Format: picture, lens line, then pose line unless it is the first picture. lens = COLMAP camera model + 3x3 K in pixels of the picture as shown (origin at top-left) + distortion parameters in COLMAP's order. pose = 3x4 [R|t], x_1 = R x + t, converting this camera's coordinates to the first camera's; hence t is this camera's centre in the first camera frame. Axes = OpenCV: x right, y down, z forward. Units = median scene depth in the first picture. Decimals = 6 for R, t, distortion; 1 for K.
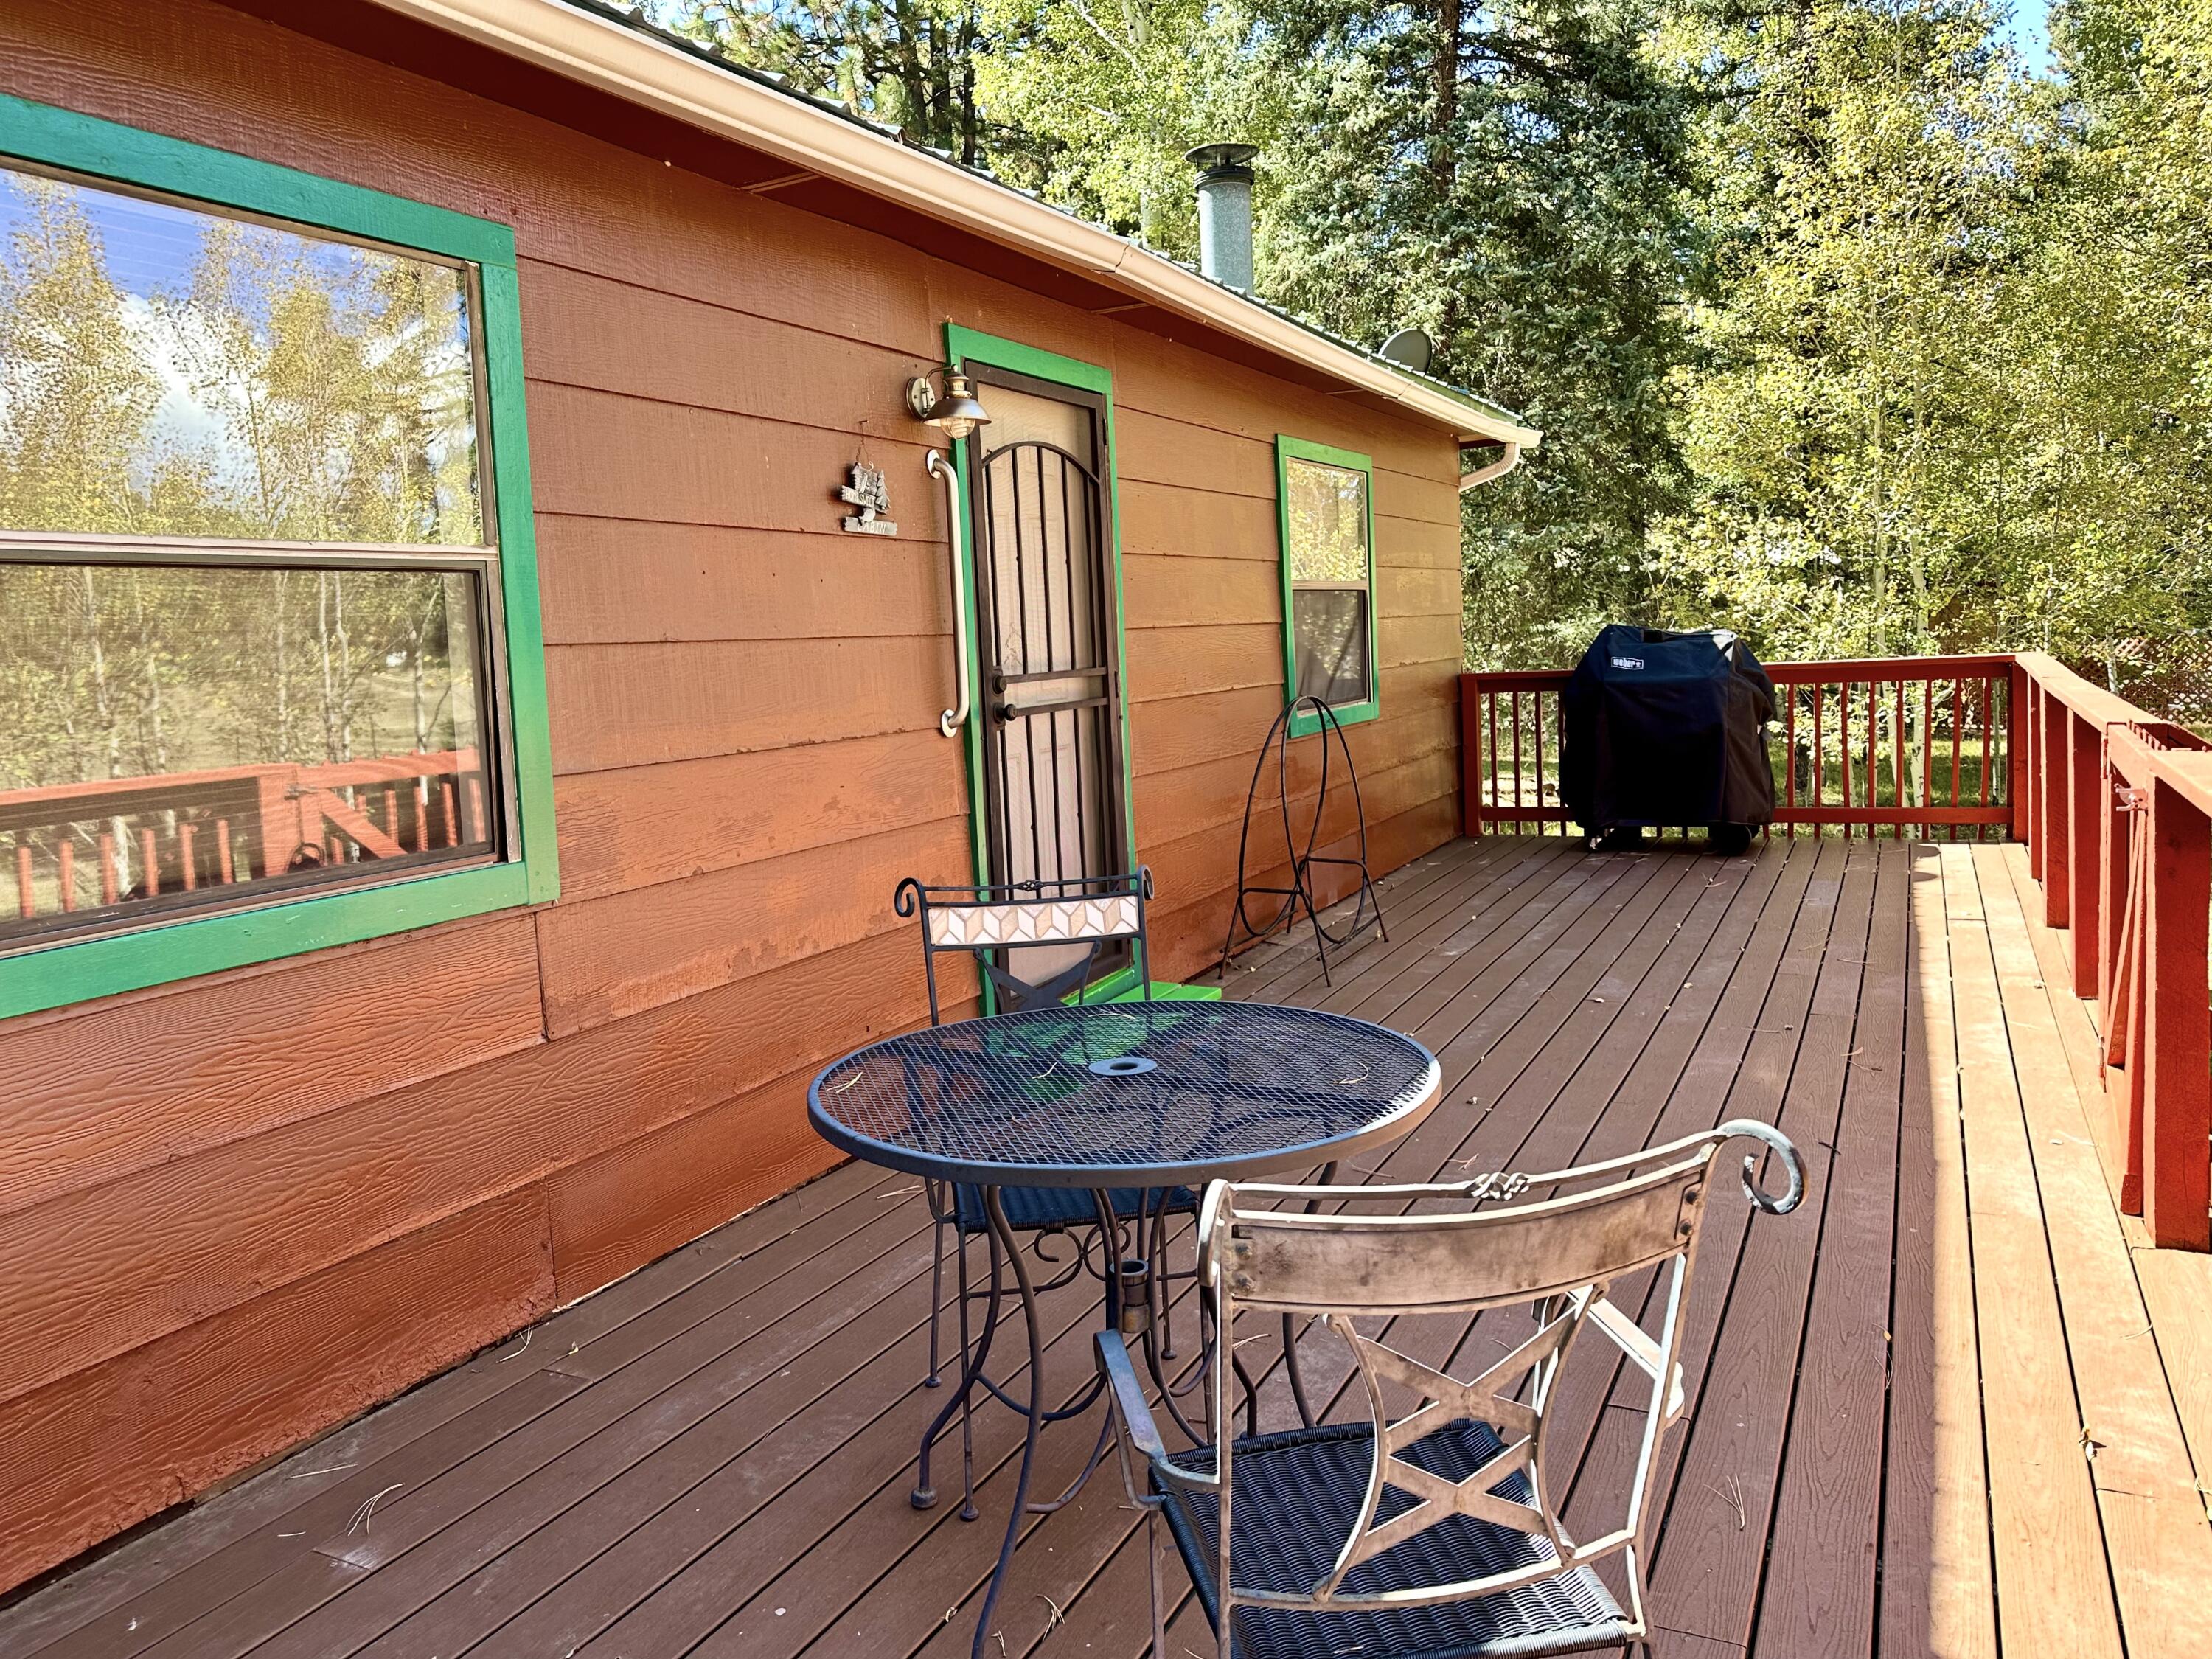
lens RADIAL K [[1539.9, 0, 1103.3], [0, 1539.9, 825.6], [0, 0, 1]] dist [0.077144, -0.087402]
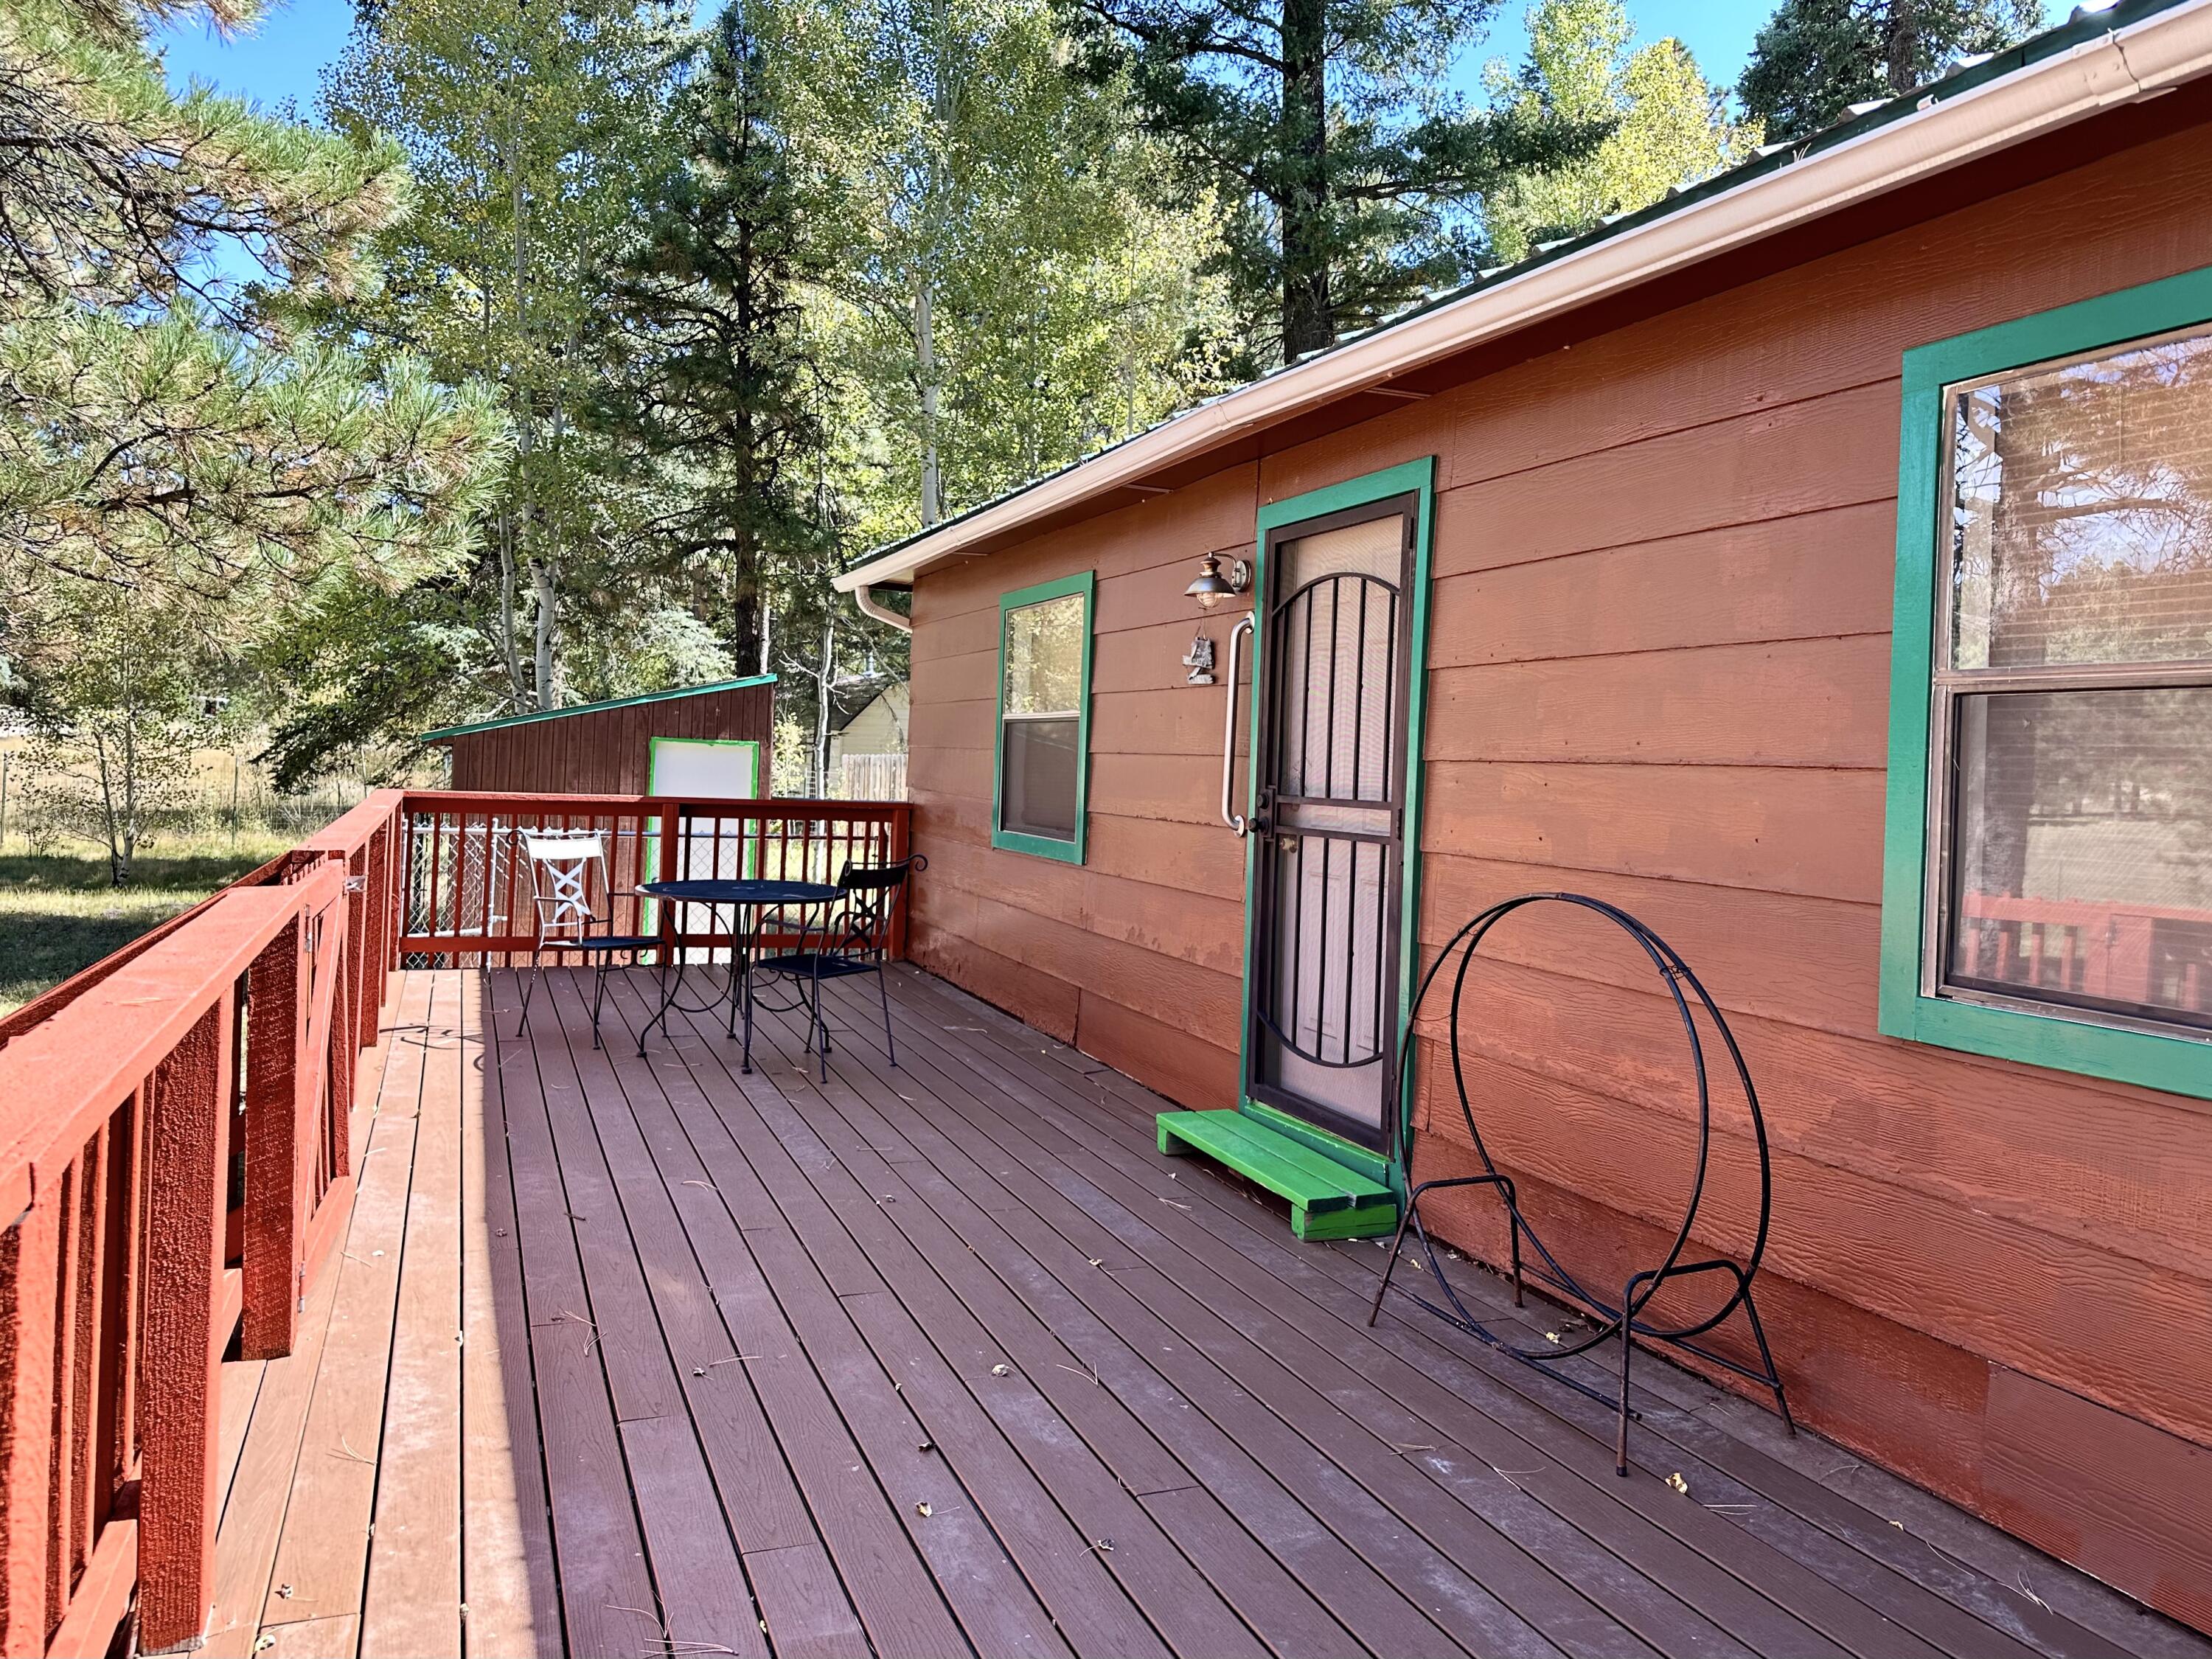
lens RADIAL K [[1539.9, 0, 1091.6], [0, 1539.9, 830.7], [0, 0, 1]] dist [0.077144, -0.087402]
pose [[-0.641722, 0.062728, -0.764368, 0.811096], [-0.095501, 0.982357, 0.160795, -0.220171], [0.760968, 0.176183, -0.624409, 1.477326]]
